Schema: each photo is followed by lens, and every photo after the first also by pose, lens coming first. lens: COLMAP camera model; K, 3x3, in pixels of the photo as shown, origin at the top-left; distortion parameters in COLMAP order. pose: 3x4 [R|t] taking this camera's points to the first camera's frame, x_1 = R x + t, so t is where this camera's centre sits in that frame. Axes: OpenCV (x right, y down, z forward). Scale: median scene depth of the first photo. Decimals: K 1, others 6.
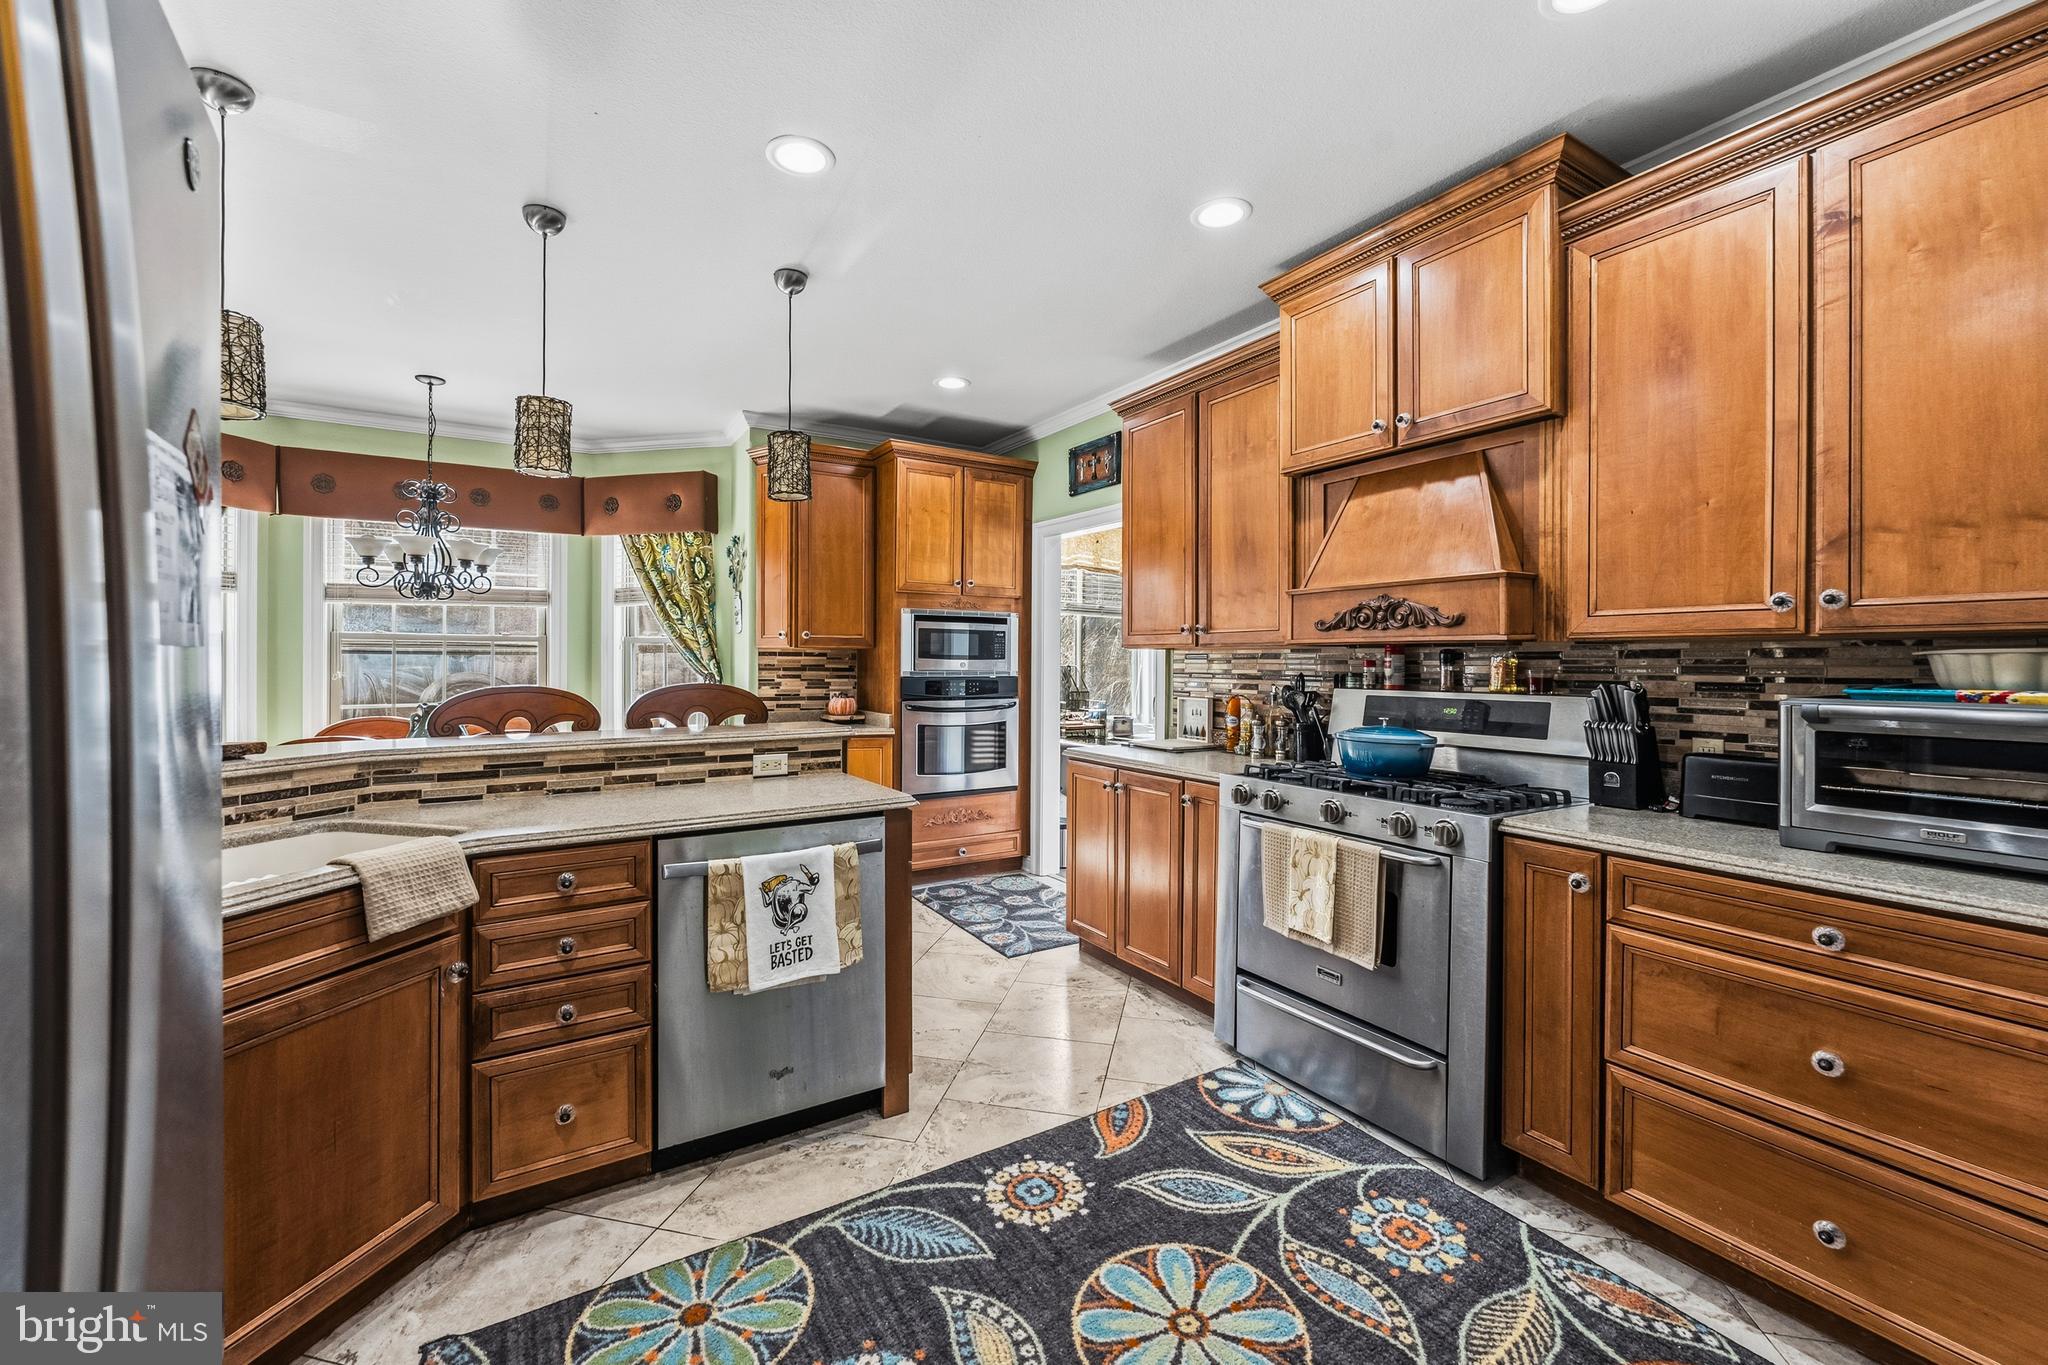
lens RADIAL K [[819.9, 0, 1034.4], [0, 819.9, 667.9], [0, 0, 1]] dist [-0.007150, 0.000379]
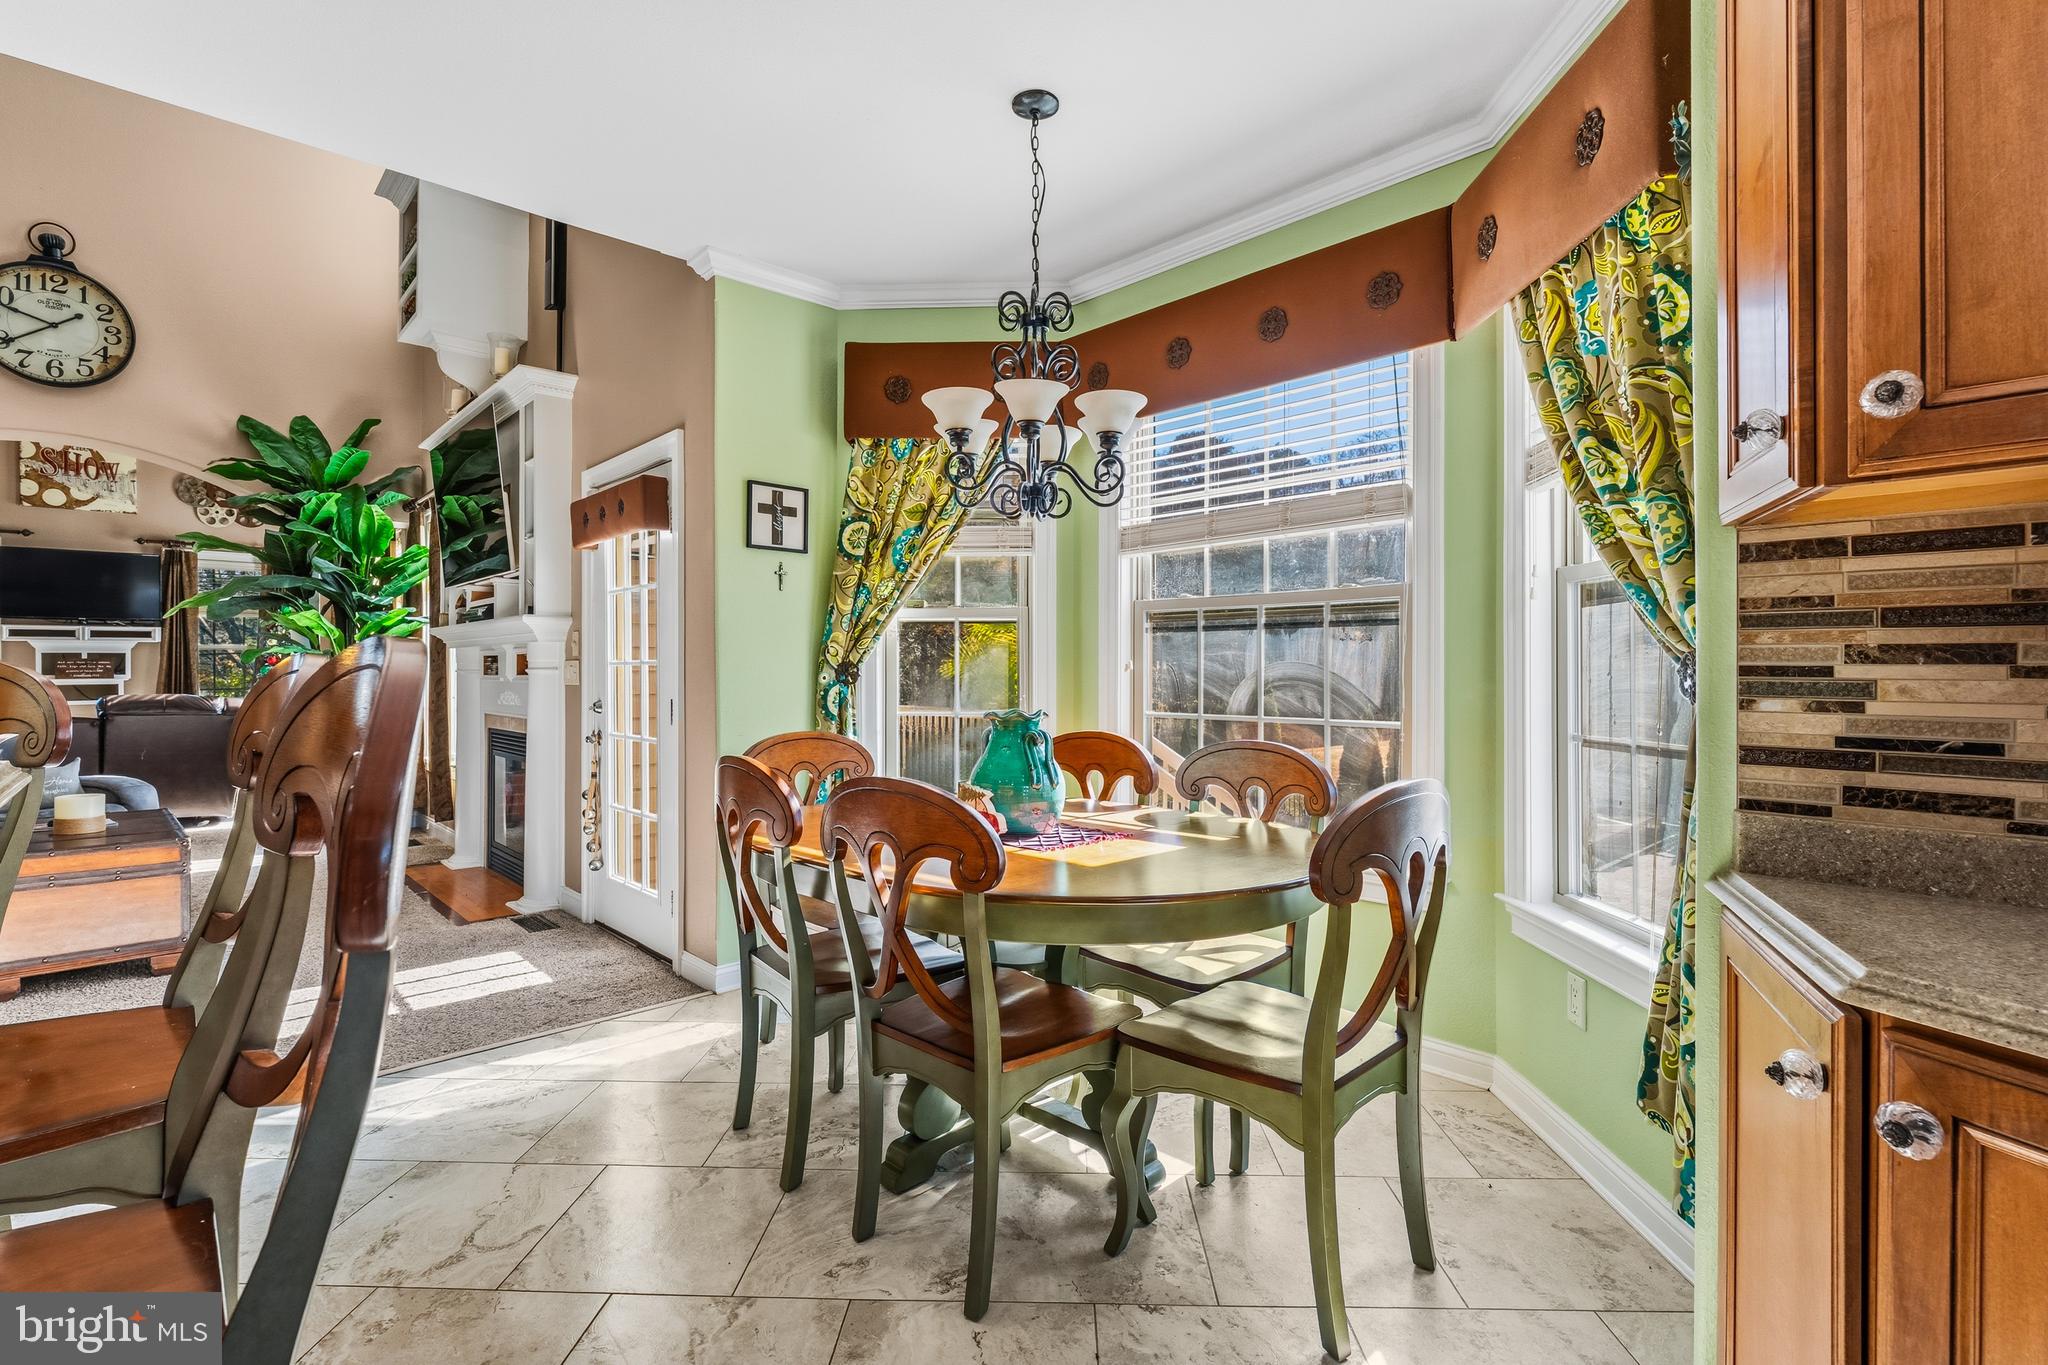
lens RADIAL K [[918.7, 0, 1025.3], [0, 918.7, 668.5], [0, 0, 1]] dist [-0.004038, -0.002219]
pose [[0.198387, -0.003885, -0.980116, -0.315010], [-0.011726, 0.999911, -0.006336, 0.043387], [0.980054, 0.012750, 0.198324, 1.750366]]
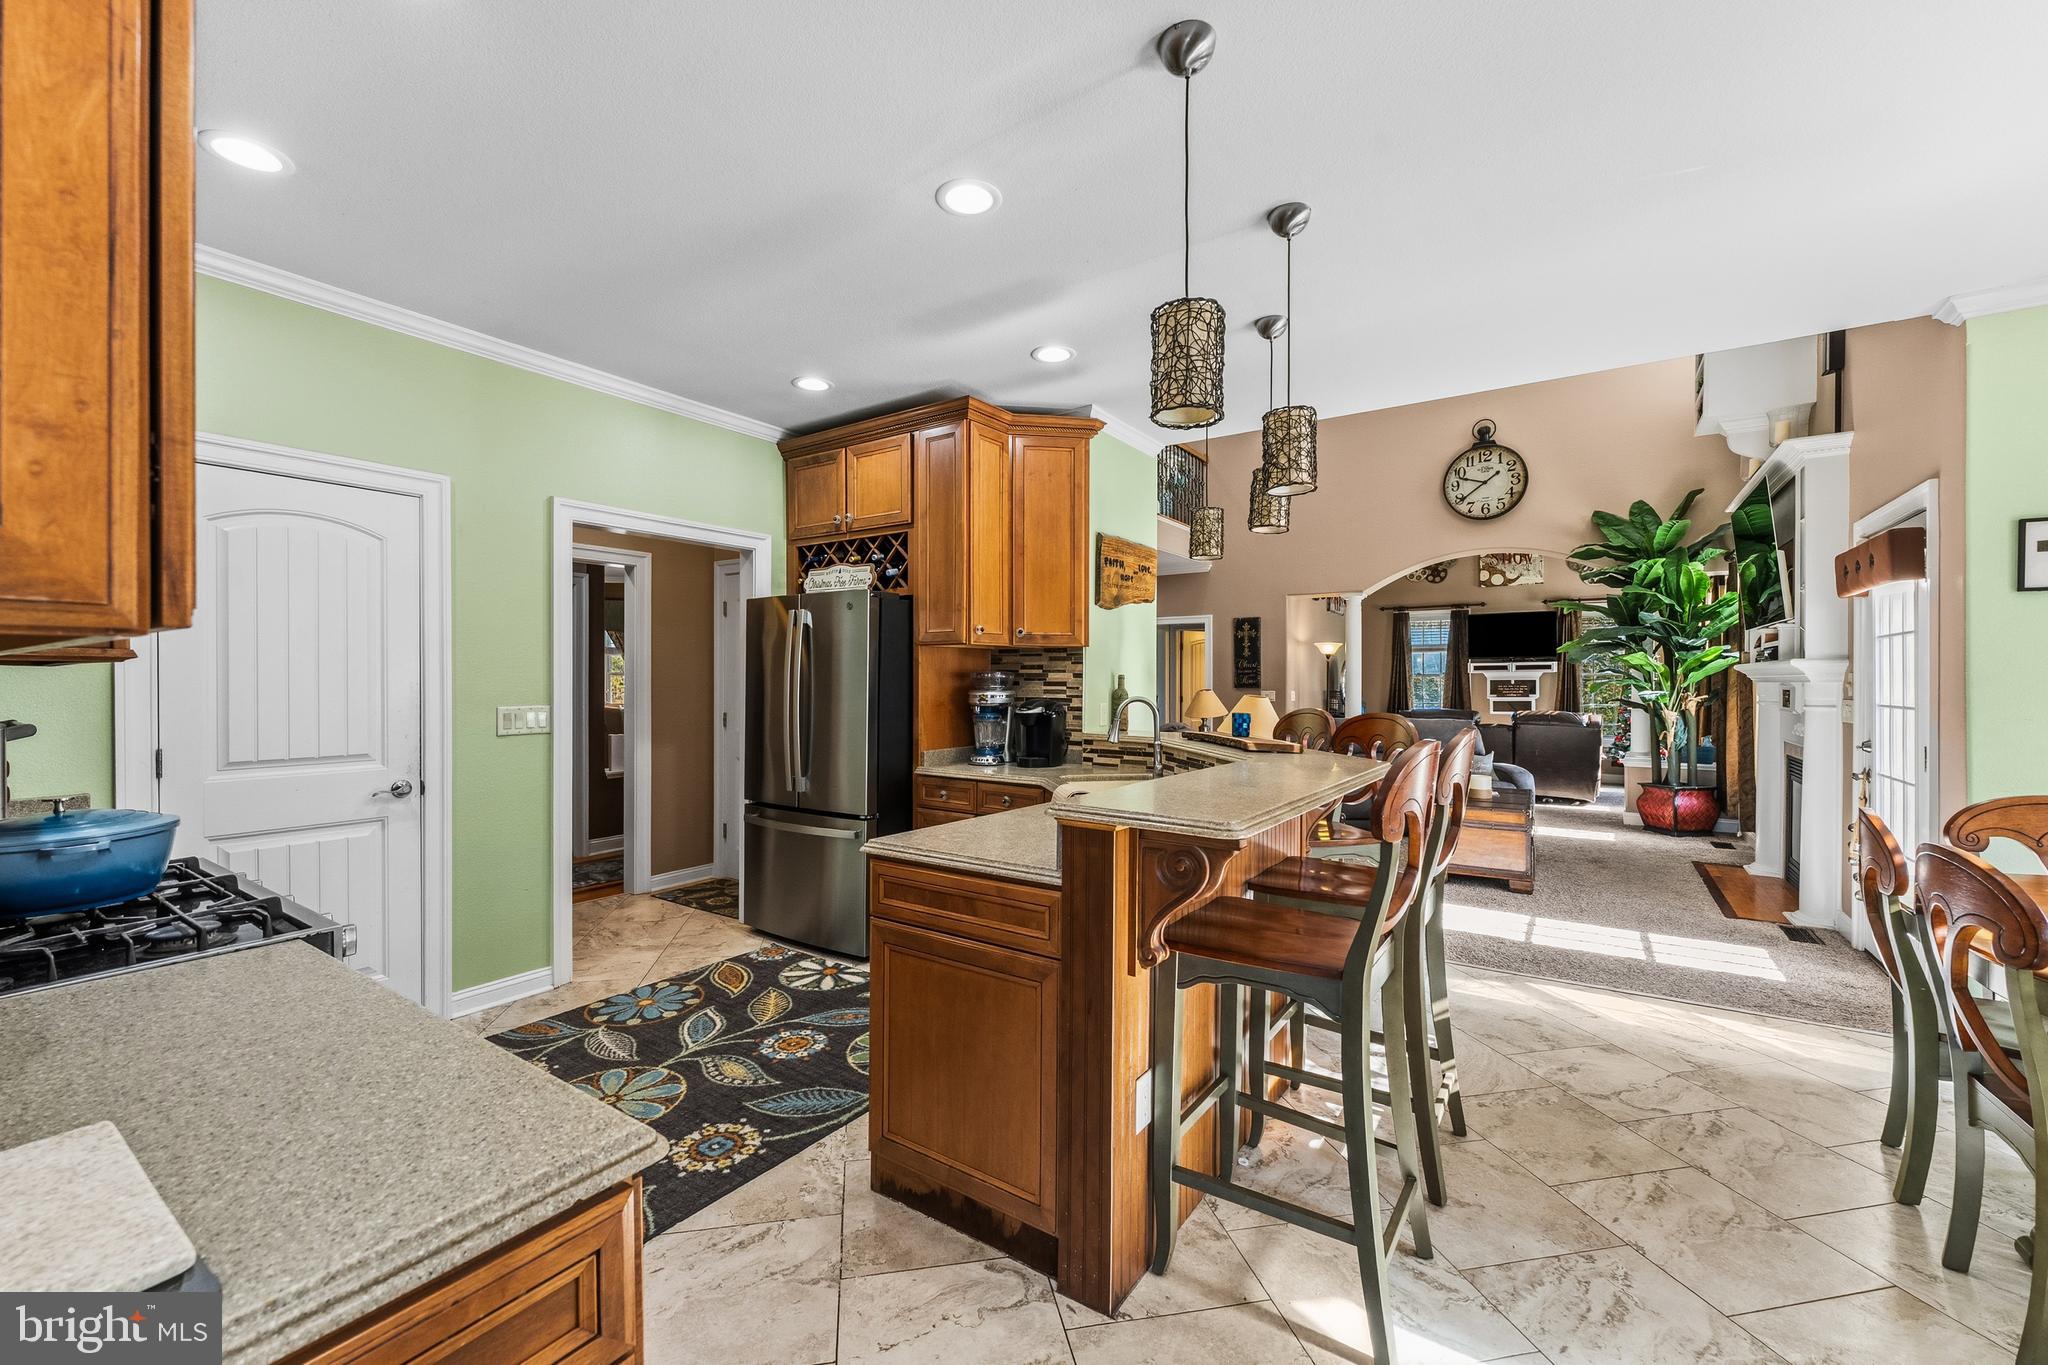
lens RADIAL K [[819.9, 0, 1020.3], [0, 819.9, 682.5], [0, 0, 1]] dist [-0.007150, 0.000379]
pose [[-0.920244, -0.000843, -0.391344, 0.057671], [-0.005933, 0.999913, 0.011798, -0.034156], [0.391300, 0.013179, -0.920169, 2.200473]]
